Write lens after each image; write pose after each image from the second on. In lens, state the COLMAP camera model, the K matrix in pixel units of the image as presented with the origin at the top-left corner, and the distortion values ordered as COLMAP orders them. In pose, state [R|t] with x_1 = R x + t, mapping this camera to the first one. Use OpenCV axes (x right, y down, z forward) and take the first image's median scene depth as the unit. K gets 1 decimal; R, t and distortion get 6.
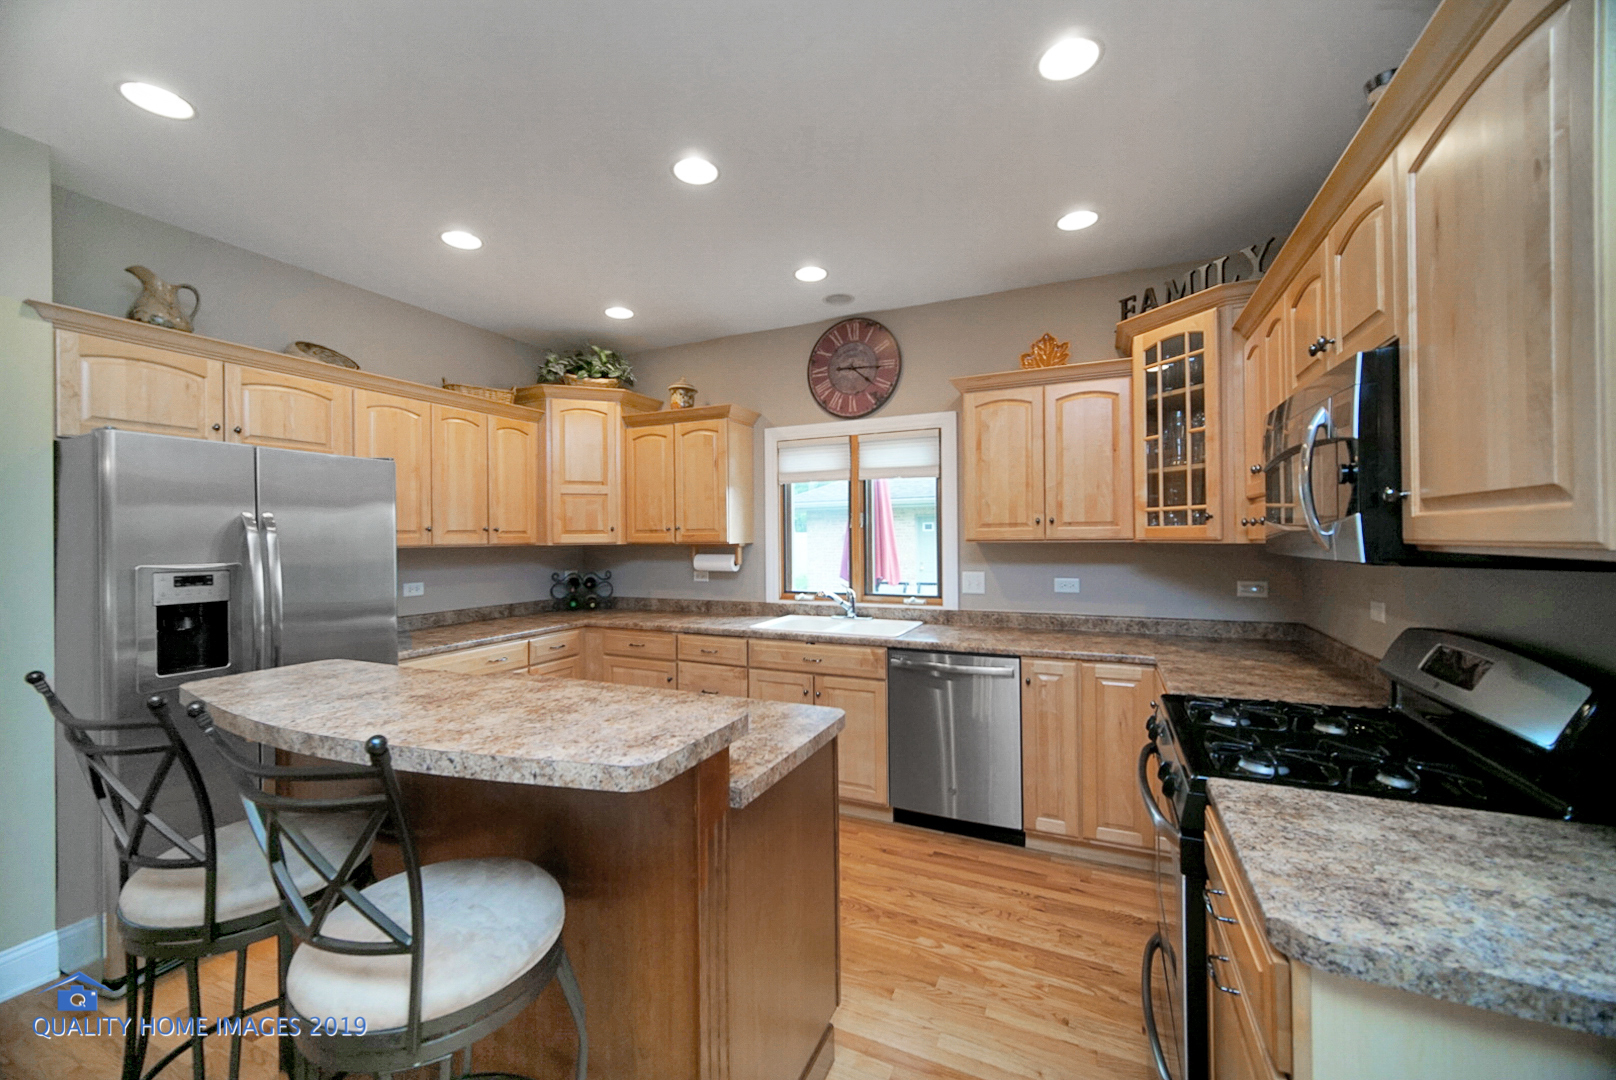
lens RADIAL K [[649.7, 0, 798.2], [0, 649.7, 533.8], [0, 0, 1]] dist [-0.002078, -0.000058]
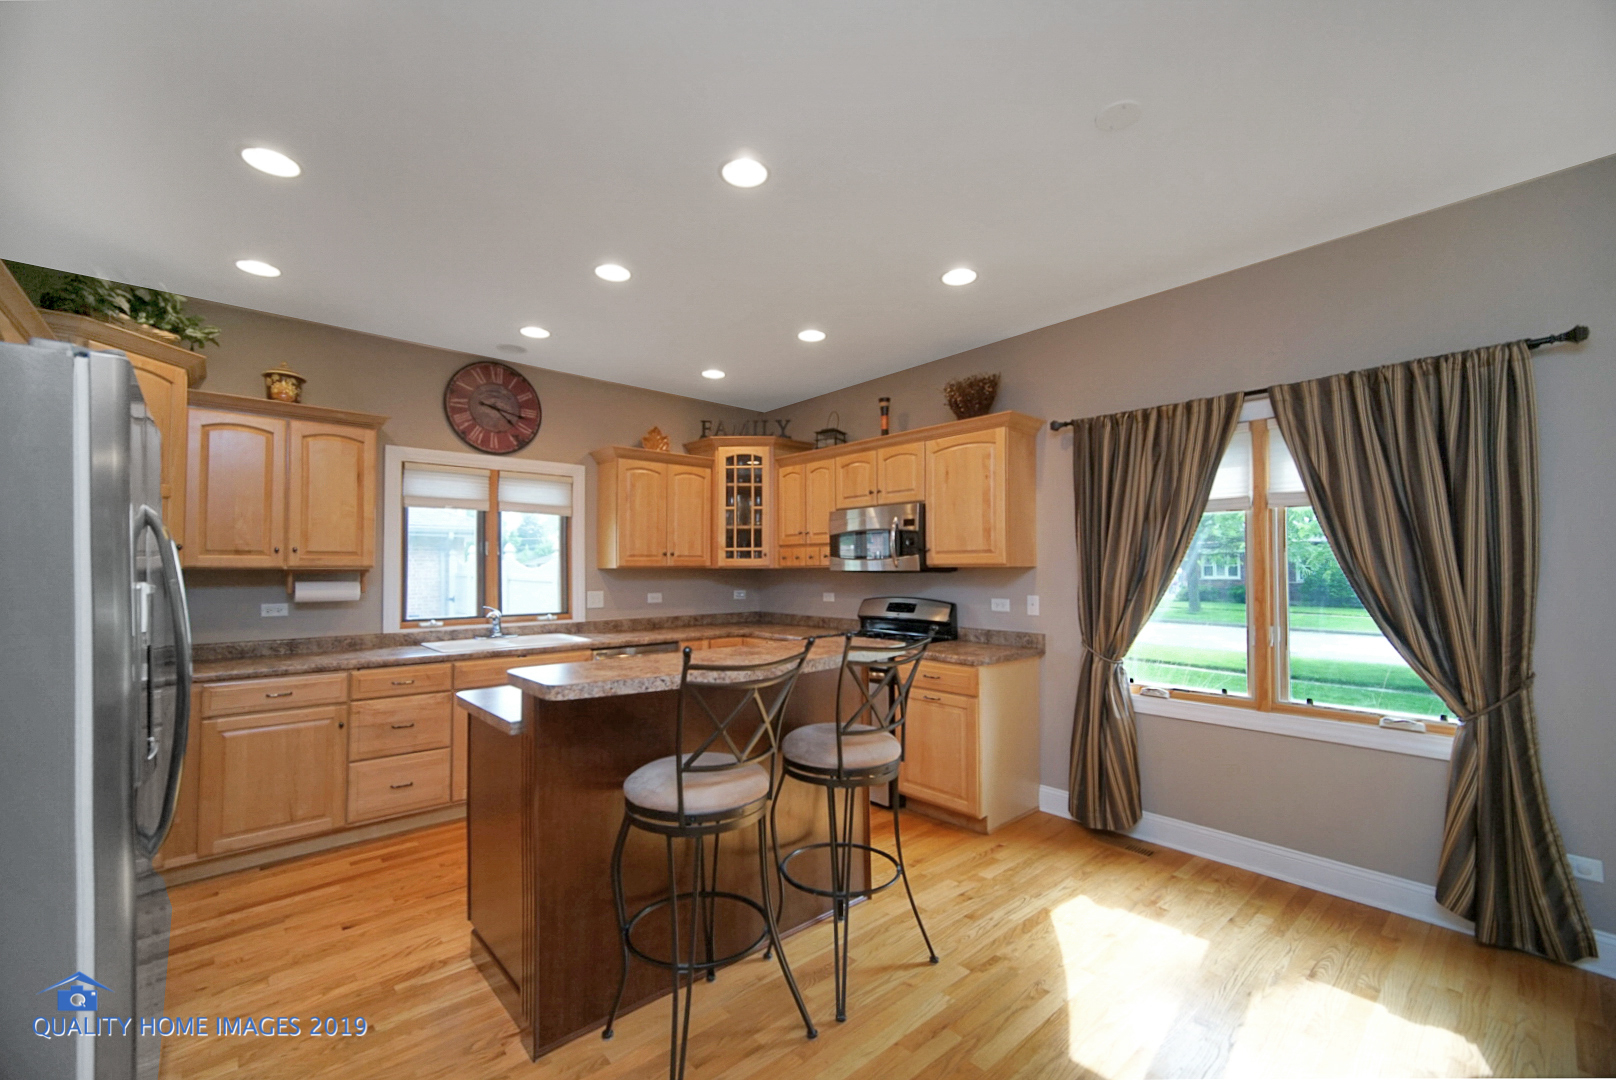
lens RADIAL K [[661.3, 0, 790.7], [0, 661.3, 556.3], [0, 0, 1]] dist [0.000727, -0.000010]
pose [[0.402810, 0.023521, 0.914981, -0.760254], [-0.008865, 0.999723, -0.021797, 0.013933], [-0.915241, 0.000668, 0.402907, 0.102417]]
